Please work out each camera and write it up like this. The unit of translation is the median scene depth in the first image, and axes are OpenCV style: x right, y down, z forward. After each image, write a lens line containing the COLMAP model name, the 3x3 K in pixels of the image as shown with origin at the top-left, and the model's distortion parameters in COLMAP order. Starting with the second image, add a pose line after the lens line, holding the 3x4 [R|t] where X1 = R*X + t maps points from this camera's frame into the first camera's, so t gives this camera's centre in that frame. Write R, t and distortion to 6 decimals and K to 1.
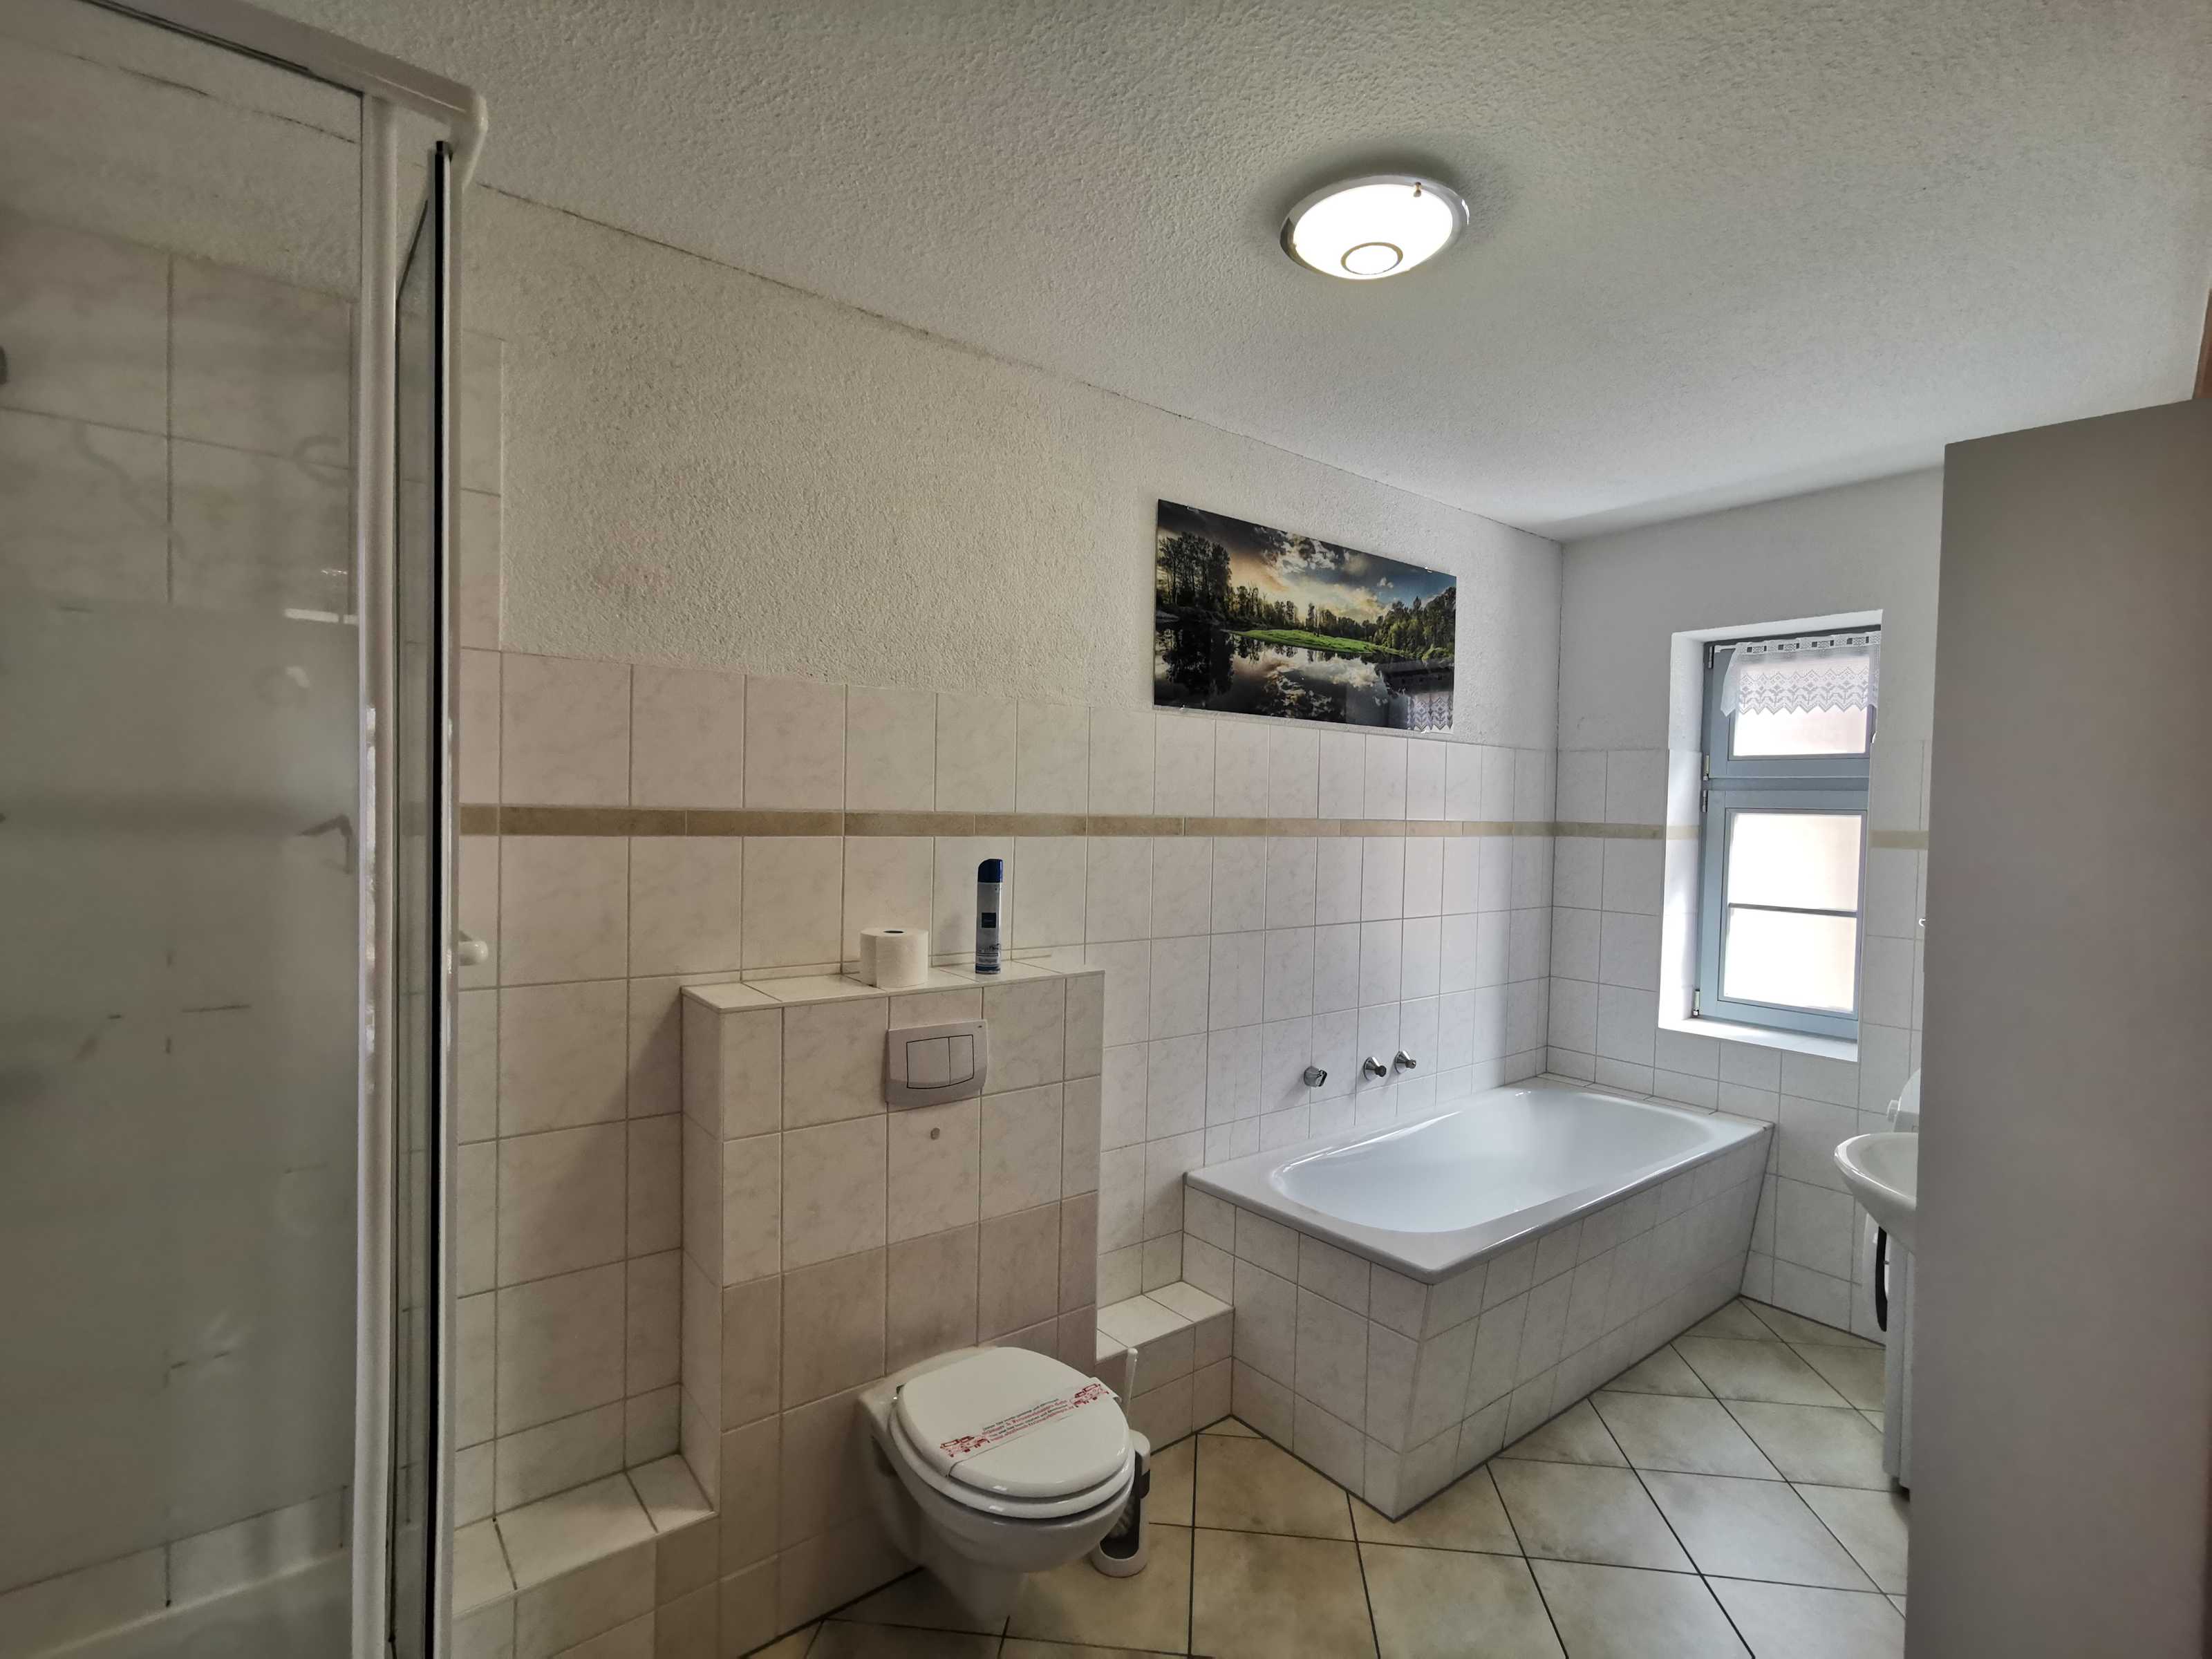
lens RADIAL K [[1072.7, 0, 1106.6], [0, 1072.7, 825.6], [0, 0, 1]] dist [-0.001748, 0.000036]
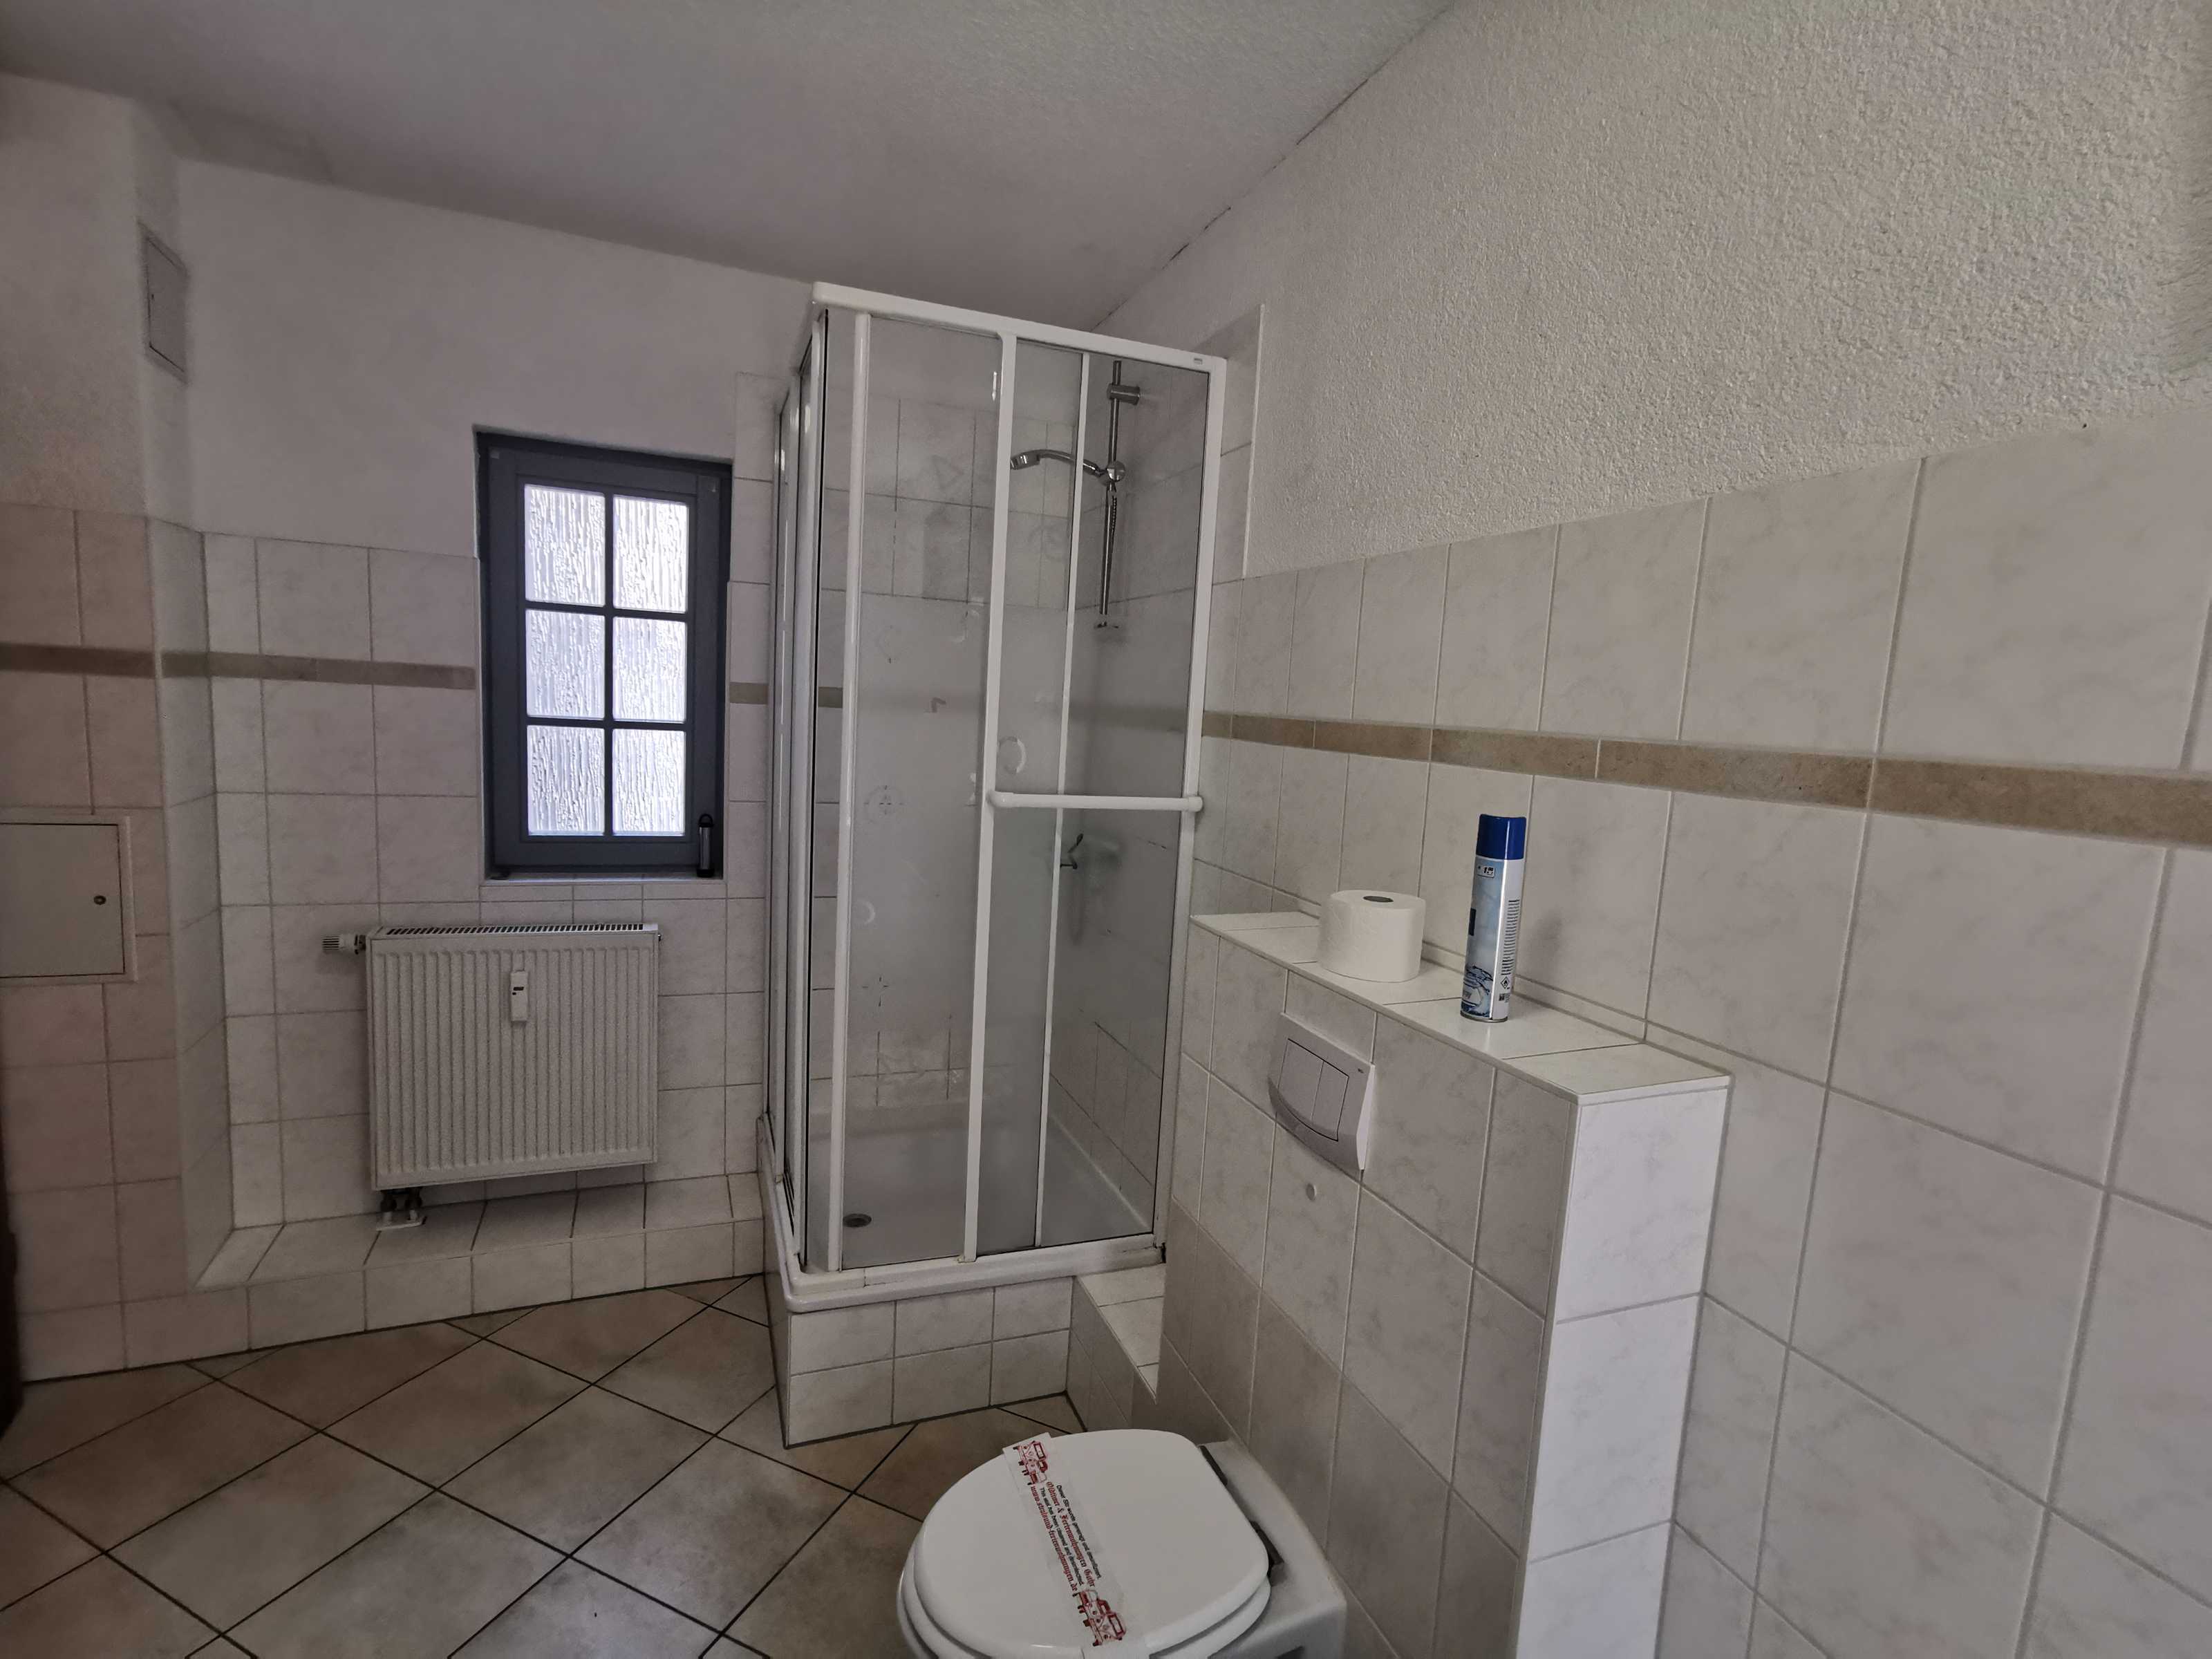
lens RADIAL K [[1072.7, 0, 1108.2], [0, 1072.7, 838.7], [0, 0, 1]] dist [-0.001748, 0.000036]
pose [[-0.293259, 0.078851, -0.952776, 0.472093], [-0.084359, 0.990571, 0.107944, 0.001308], [0.952304, 0.112031, -0.283842, 0.964830]]
